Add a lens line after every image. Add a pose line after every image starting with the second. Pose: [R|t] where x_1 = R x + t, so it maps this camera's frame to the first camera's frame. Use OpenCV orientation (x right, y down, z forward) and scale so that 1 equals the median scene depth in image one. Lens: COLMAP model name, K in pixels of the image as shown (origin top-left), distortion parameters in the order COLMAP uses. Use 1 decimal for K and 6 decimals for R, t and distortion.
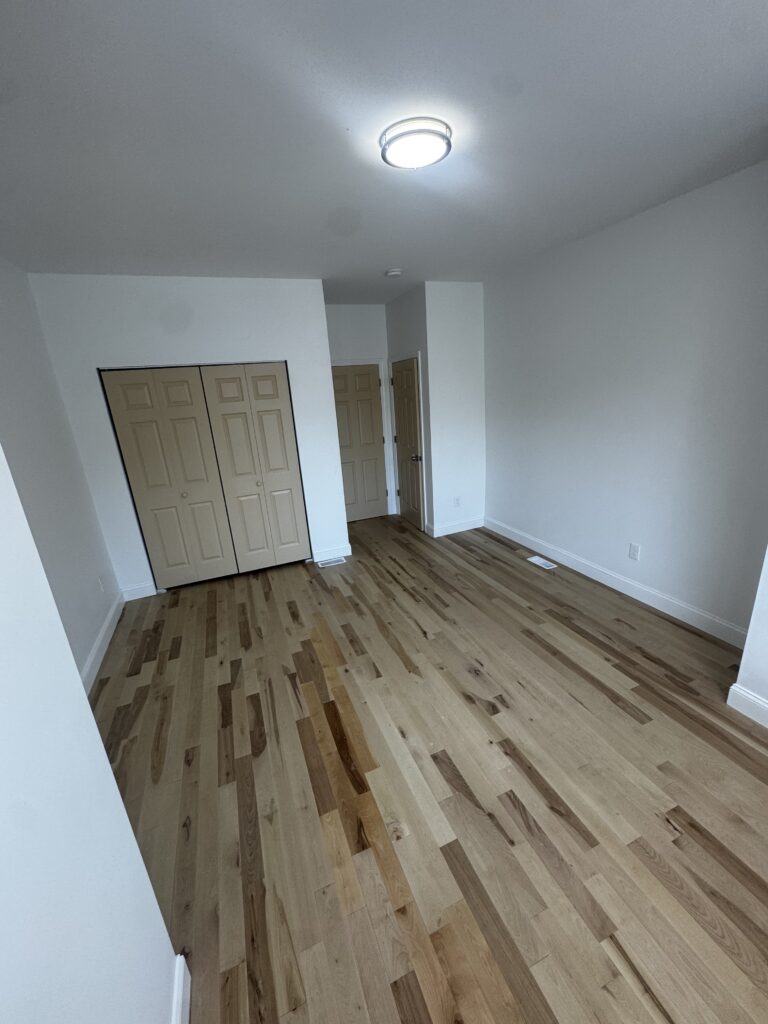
lens RADIAL K [[410.5, 0, 384.0], [0, 410.5, 512.0], [0, 0, 1]] dist [-0.001187, -0.000559]
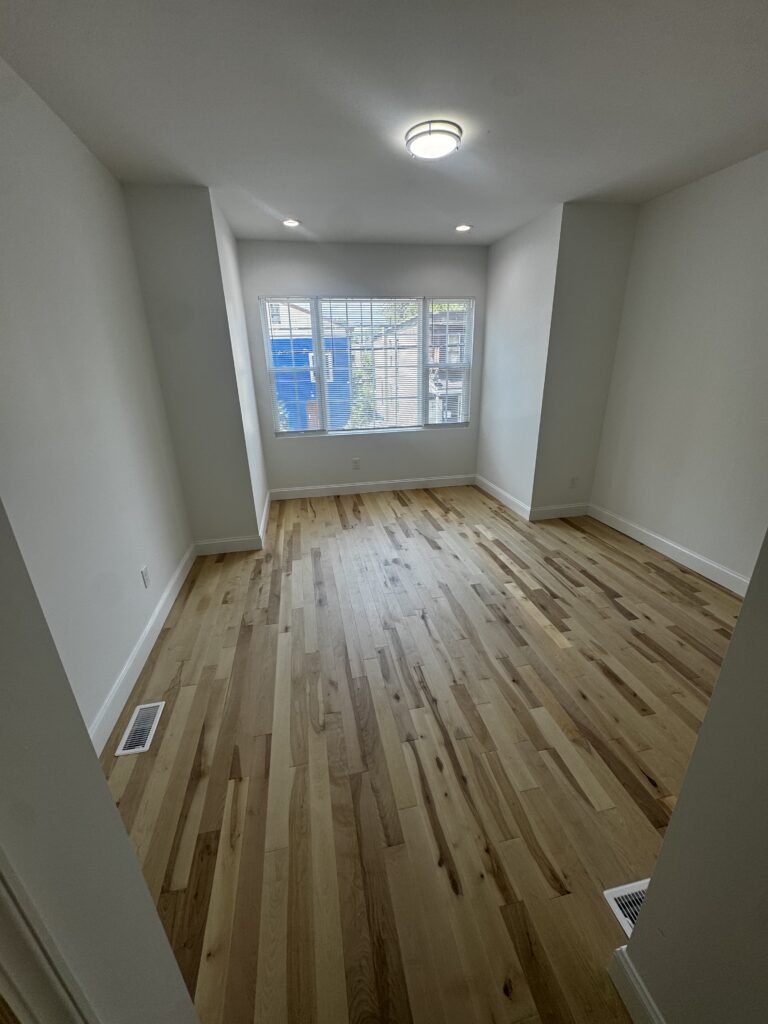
lens RADIAL K [[410.5, 0, 384.0], [0, 410.5, 512.0], [0, 0, 1]] dist [-0.001187, -0.000559]
pose [[-0.979909, 0.023386, 0.198068, 0.000552], [0.139747, 0.789057, 0.598214, -0.403683], [-0.142297, 0.613875, -0.776473, 1.446575]]
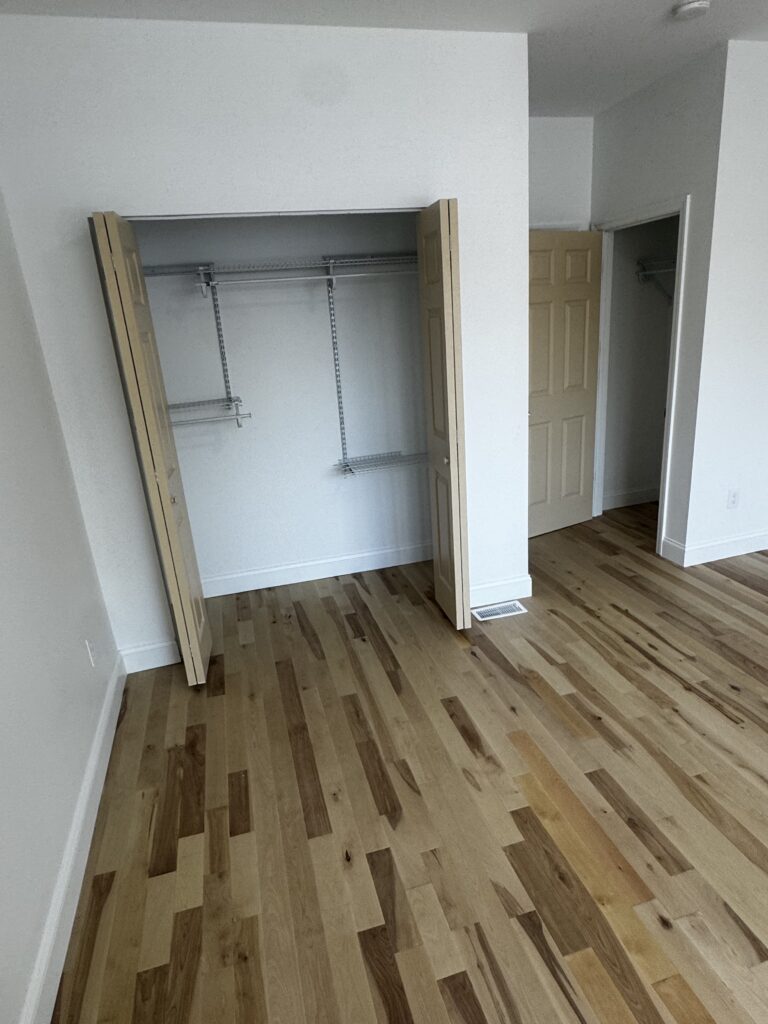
lens RADIAL K [[598.3, 0, 384.0], [0, 598.3, 512.0], [0, 0, 1]] dist [-0.001290, -0.001145]
pose [[0.993883, 0.029944, -0.106299, -0.260145], [-0.027200, 0.999261, 0.027174, -0.025202], [0.107034, -0.024116, 0.993963, 0.316376]]
